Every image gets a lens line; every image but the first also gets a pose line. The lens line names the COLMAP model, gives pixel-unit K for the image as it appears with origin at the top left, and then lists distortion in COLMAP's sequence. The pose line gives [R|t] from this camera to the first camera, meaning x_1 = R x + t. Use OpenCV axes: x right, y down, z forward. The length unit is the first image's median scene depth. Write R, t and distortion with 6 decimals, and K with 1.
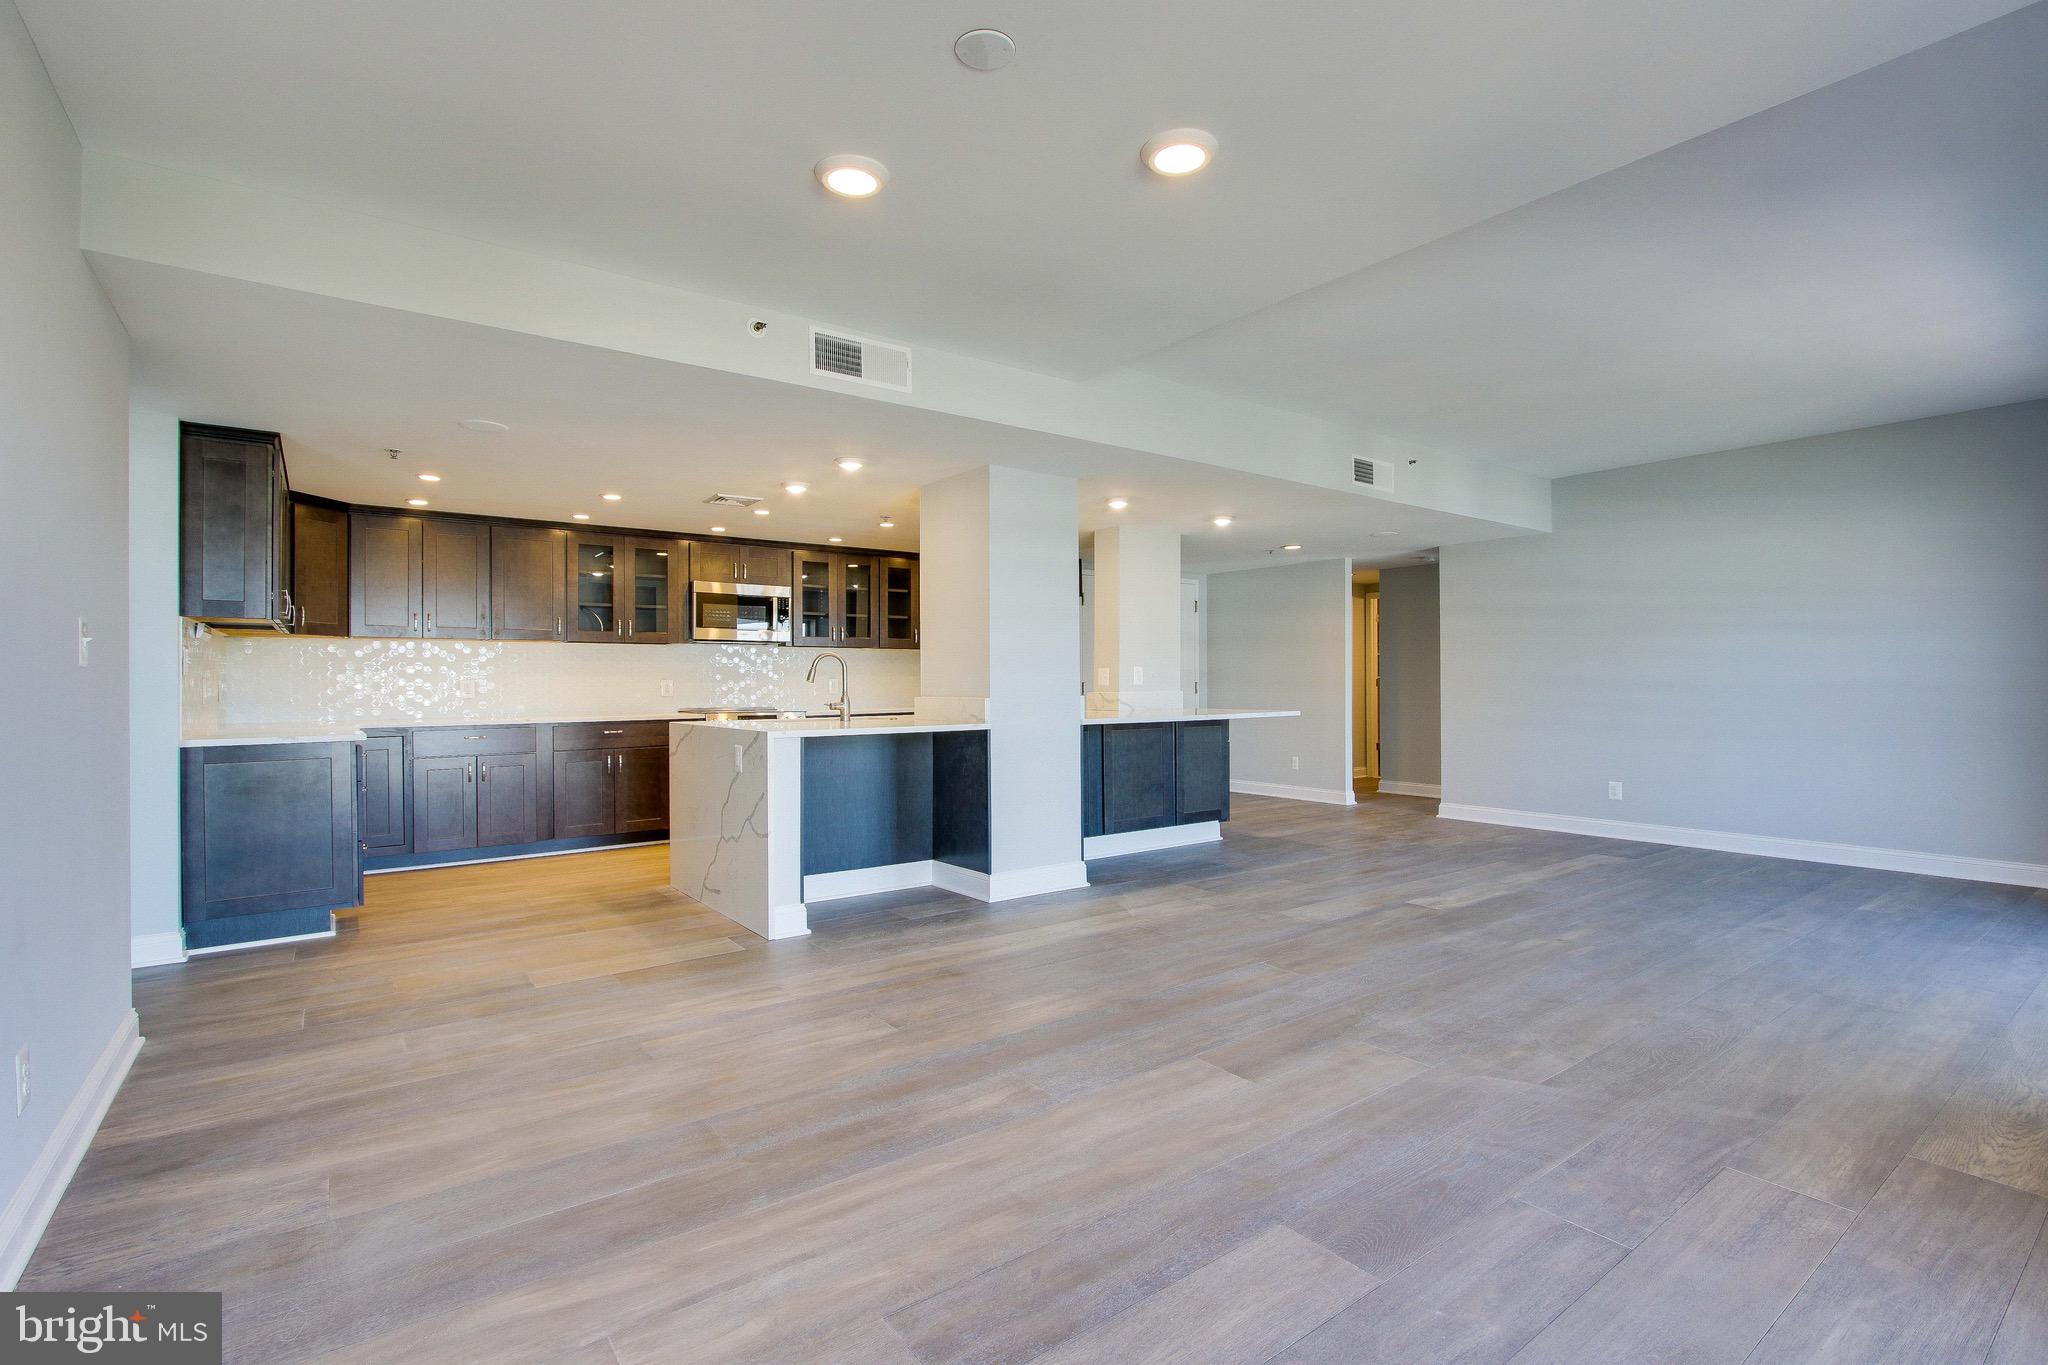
lens RADIAL K [[947.7, 0, 1040.8], [0, 947.7, 664.8], [0, 0, 1]] dist [-0.015895, 0.002134]
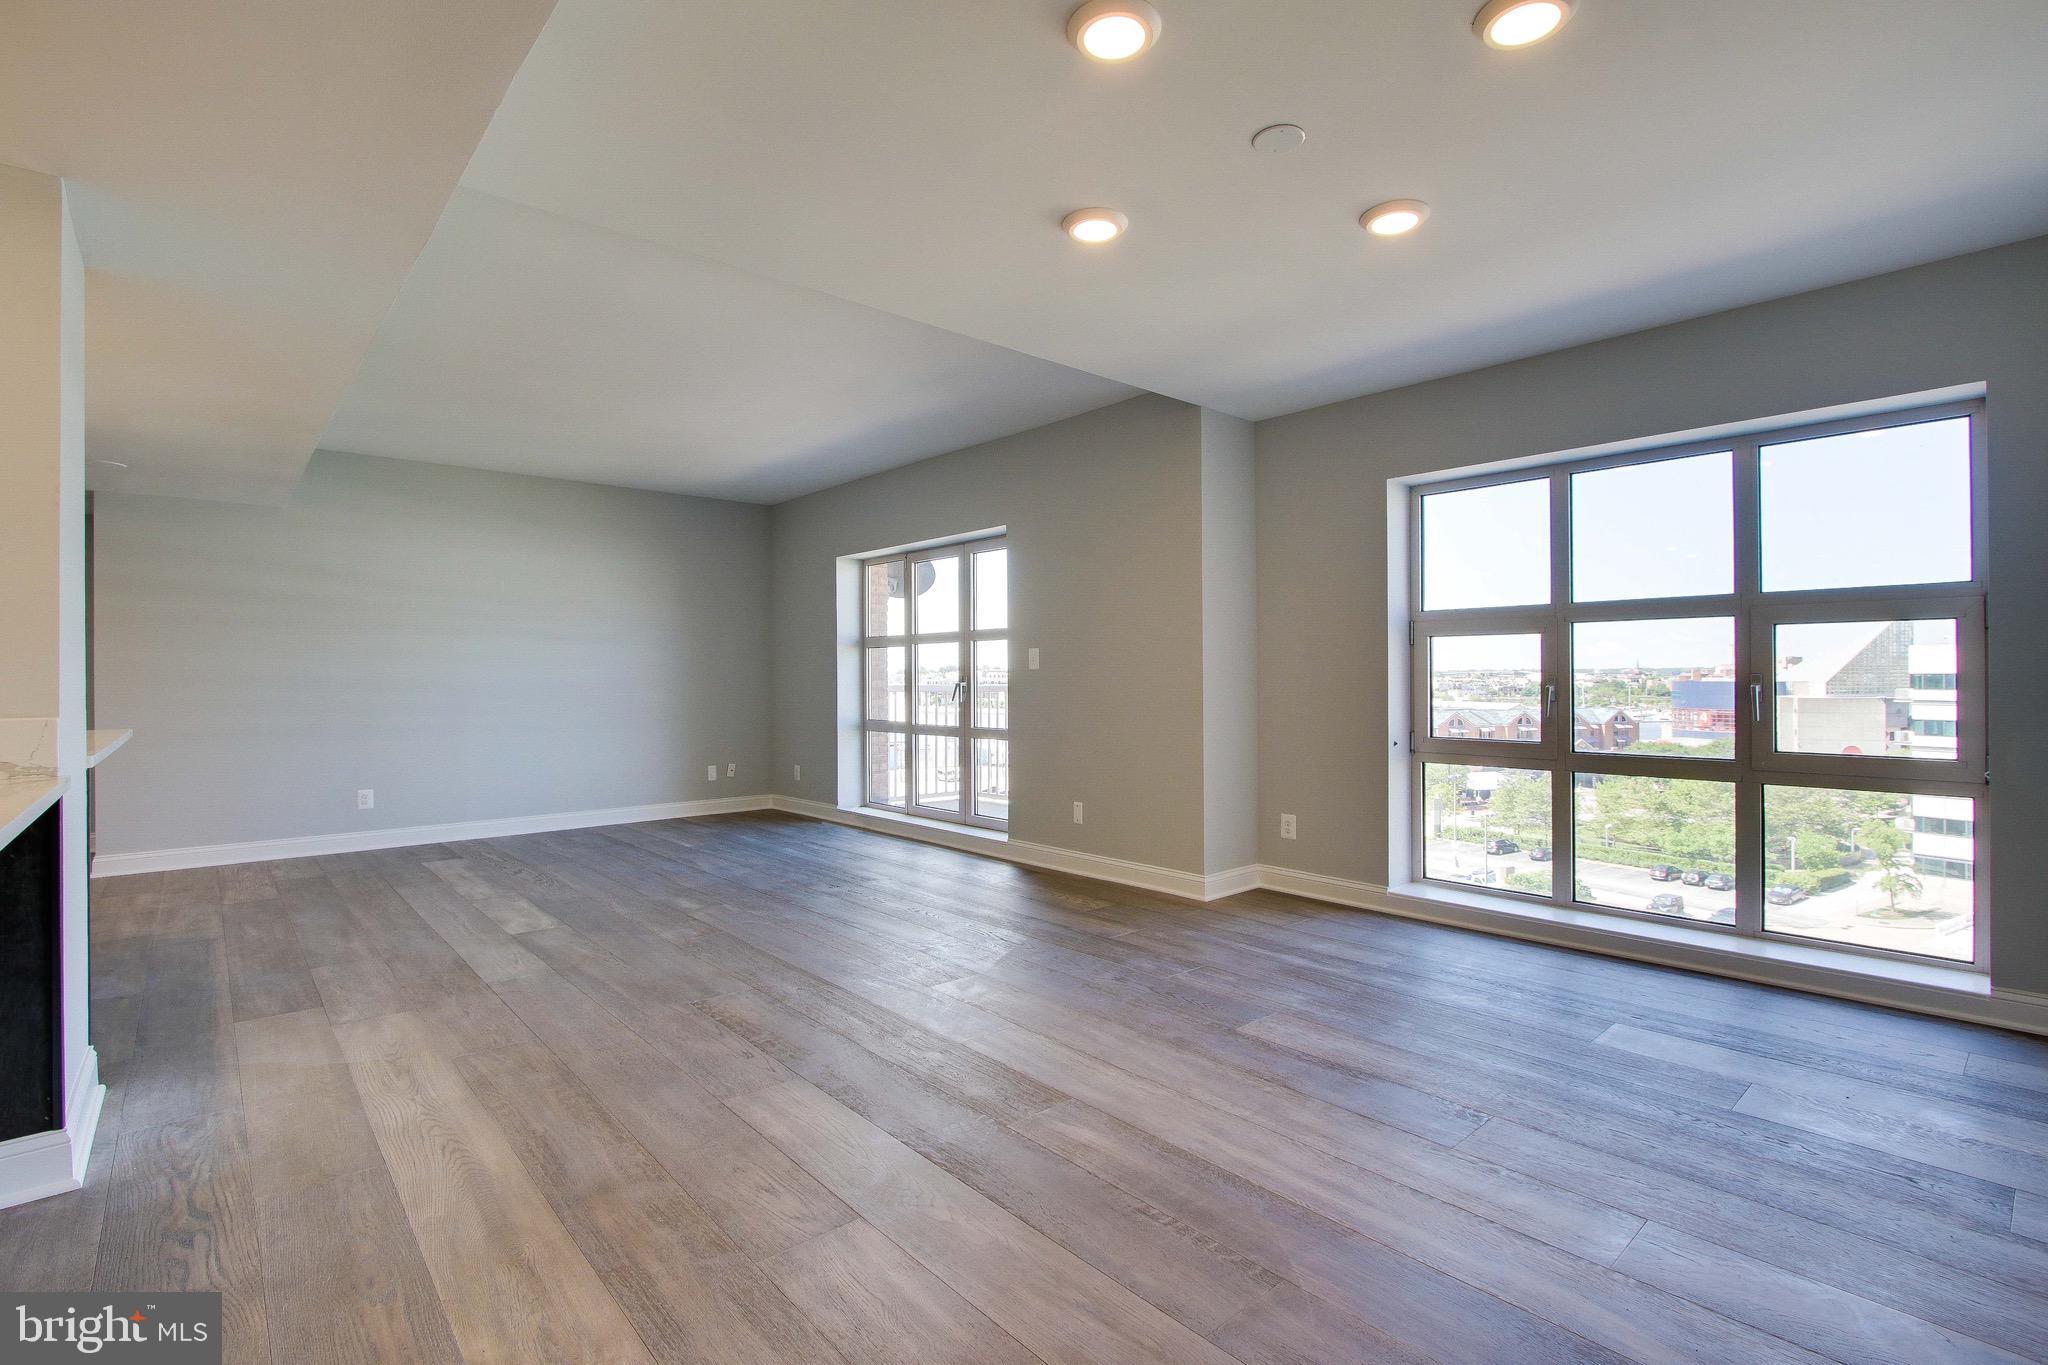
lens RADIAL K [[947.7, 0, 1018.6], [0, 947.7, 670.8], [0, 0, 1]] dist [-0.015895, 0.002134]
pose [[-0.084108, 0.012937, 0.996373, -0.589741], [-0.015418, 0.999779, -0.014282, 0.016777], [-0.996337, -0.016564, -0.083890, 0.696502]]
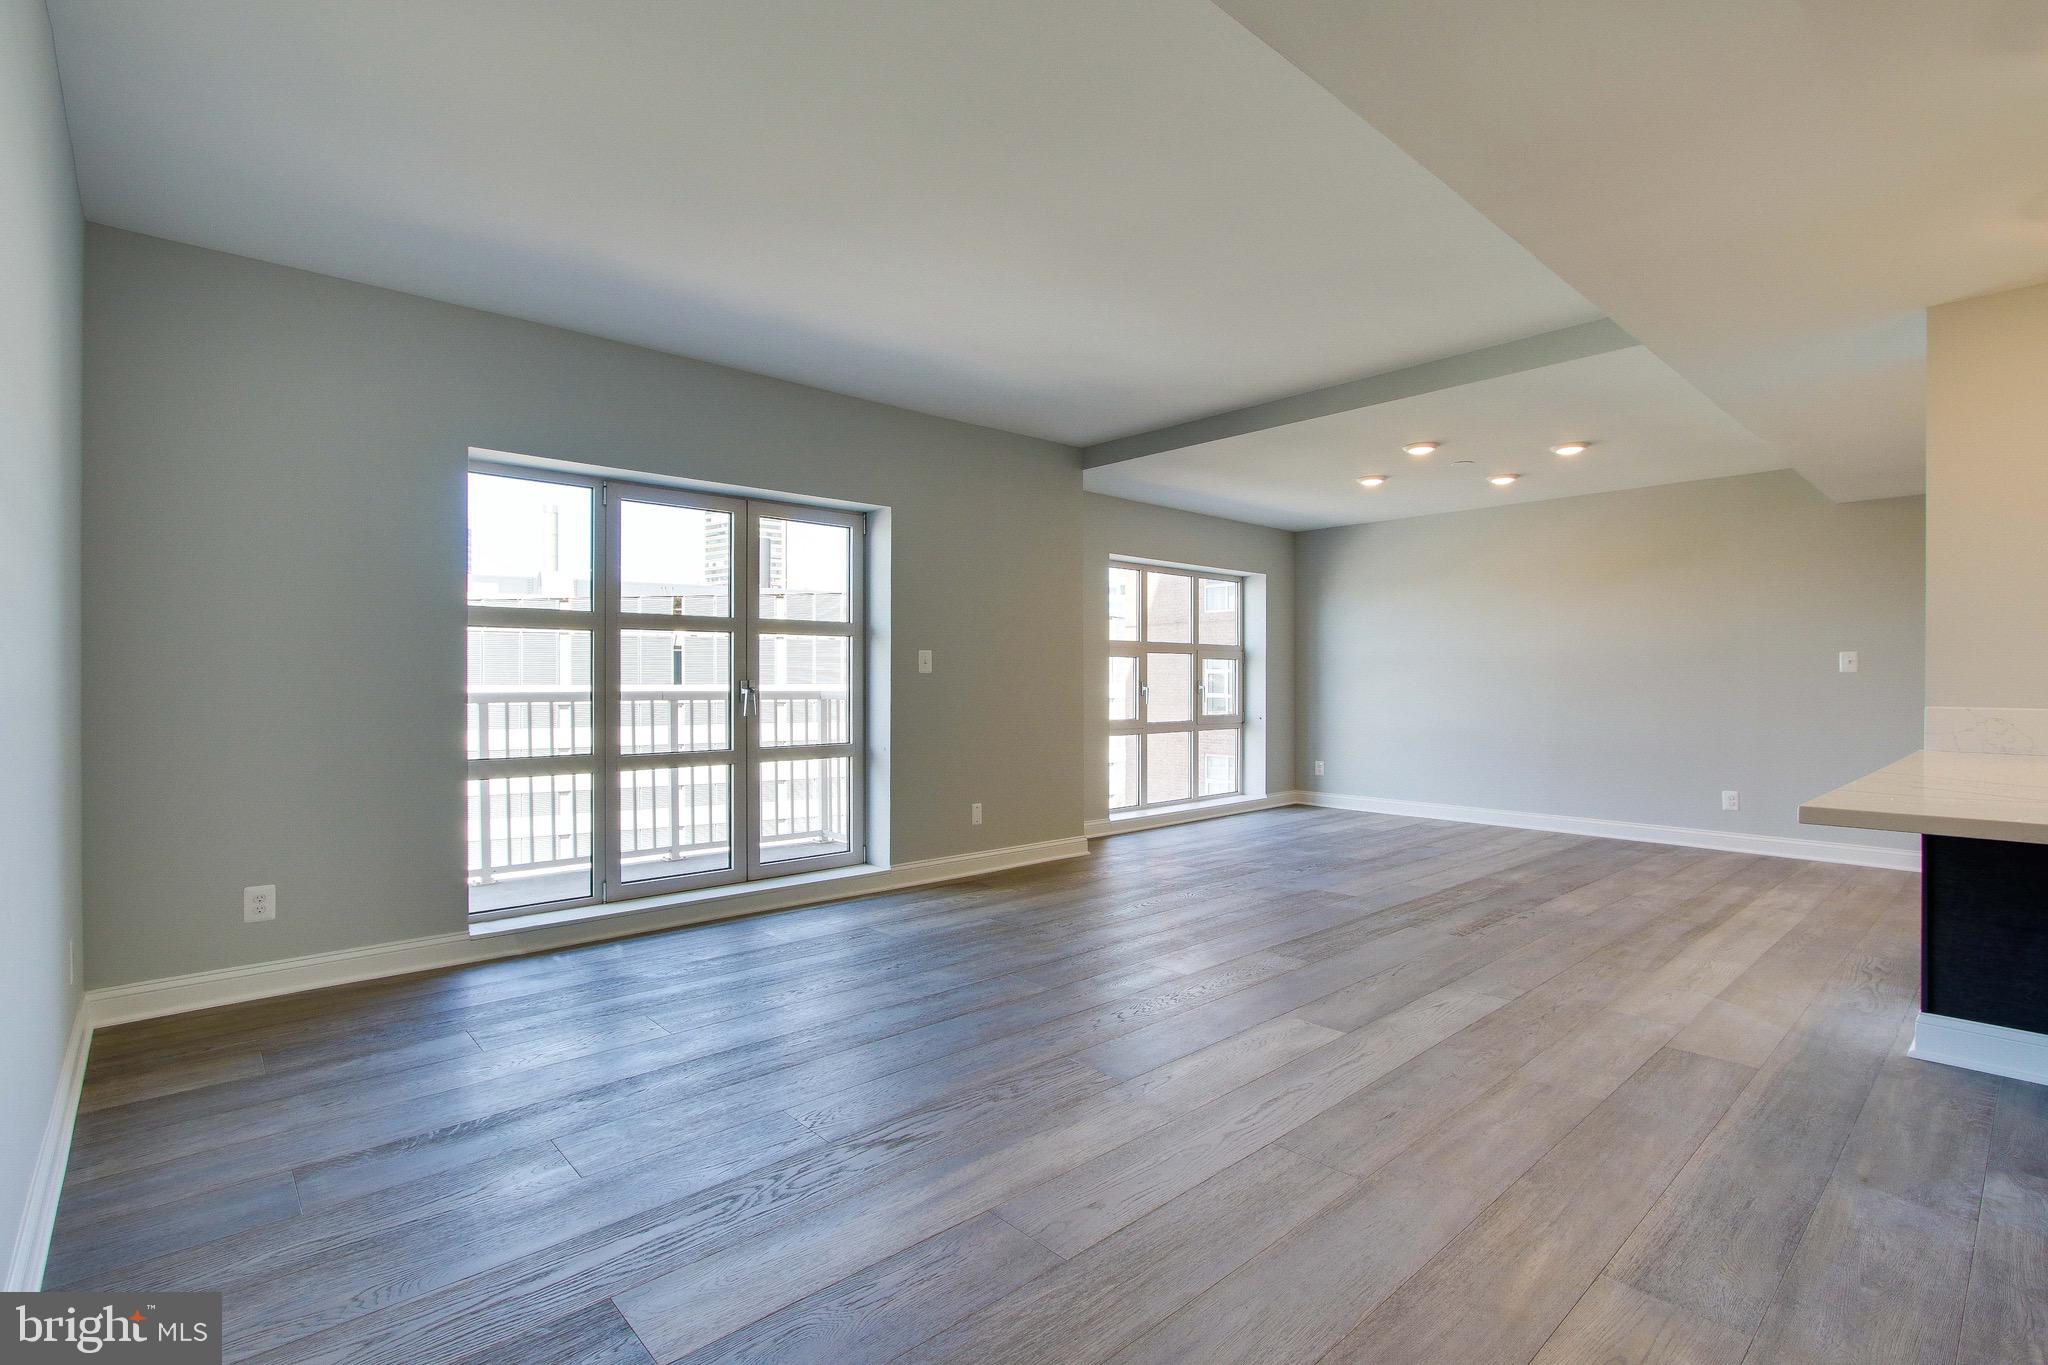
lens RADIAL K [[947.7, 0, 1029.2], [0, 947.7, 687.8], [0, 0, 1]] dist [-0.015895, 0.002134]
pose [[-0.995071, 0.006230, -0.098968, 0.755977], [0.007241, 0.999925, -0.009863, 0.028155], [0.098899, -0.010531, -0.995042, 1.837283]]
